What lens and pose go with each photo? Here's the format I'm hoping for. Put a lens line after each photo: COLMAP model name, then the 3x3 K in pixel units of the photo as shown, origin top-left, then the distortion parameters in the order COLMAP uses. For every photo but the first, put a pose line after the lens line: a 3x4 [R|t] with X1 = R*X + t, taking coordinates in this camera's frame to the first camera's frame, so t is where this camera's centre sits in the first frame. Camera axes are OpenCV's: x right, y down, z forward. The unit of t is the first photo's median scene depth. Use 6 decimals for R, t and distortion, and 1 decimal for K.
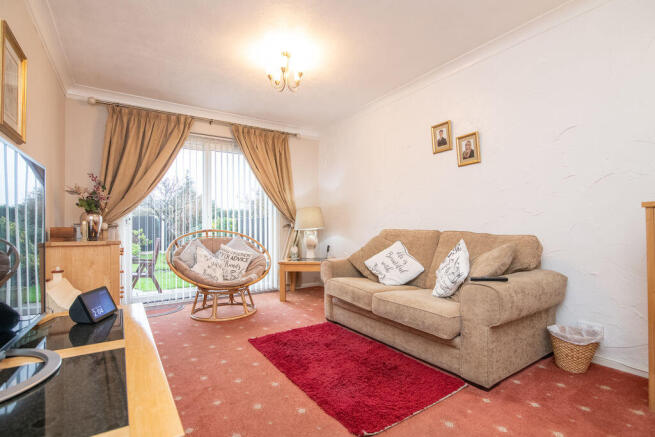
lens RADIAL K [[305.3, 0, 329.5], [0, 305.3, 221.6], [0, 0, 1]] dist [-0.026431, 0.000696]
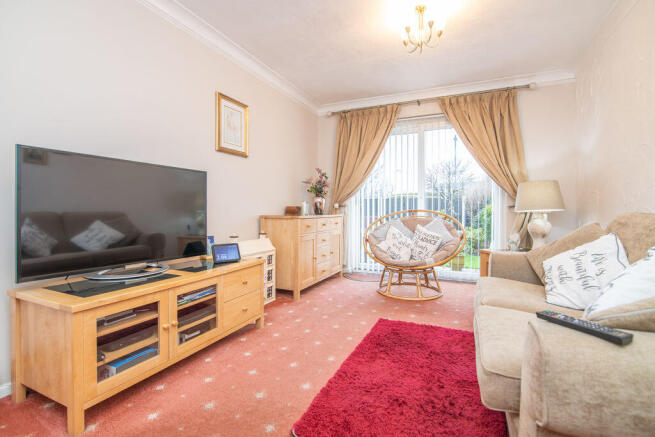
lens RADIAL K [[305.3, 0, 328.1], [0, 305.3, 212.9], [0, 0, 1]] dist [-0.026431, 0.000696]
pose [[0.524875, 0.020761, -0.850926, 0.384232], [0.006019, 0.999587, 0.028101, 0.007035], [0.851158, -0.019871, 0.524533, 0.259155]]
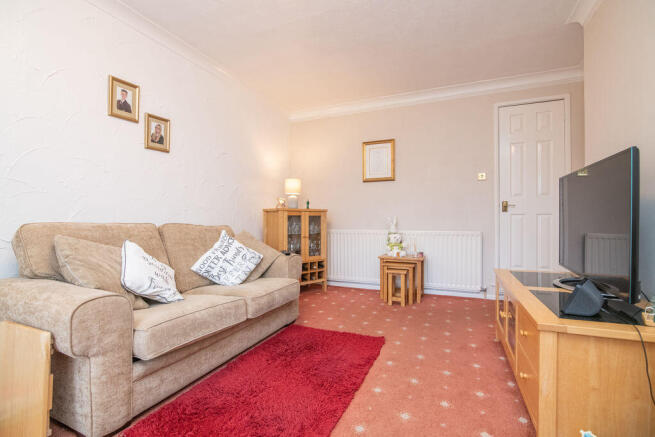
lens RADIAL K [[305.3, 0, 329.9], [0, 305.3, 220.8], [0, 0, 1]] dist [-0.026431, 0.000696]
pose [[-0.537295, 0.006995, 0.843365, -0.513632], [-0.005937, 0.999909, -0.012076, 0.026061], [-0.843373, -0.011496, -0.537205, 0.943133]]
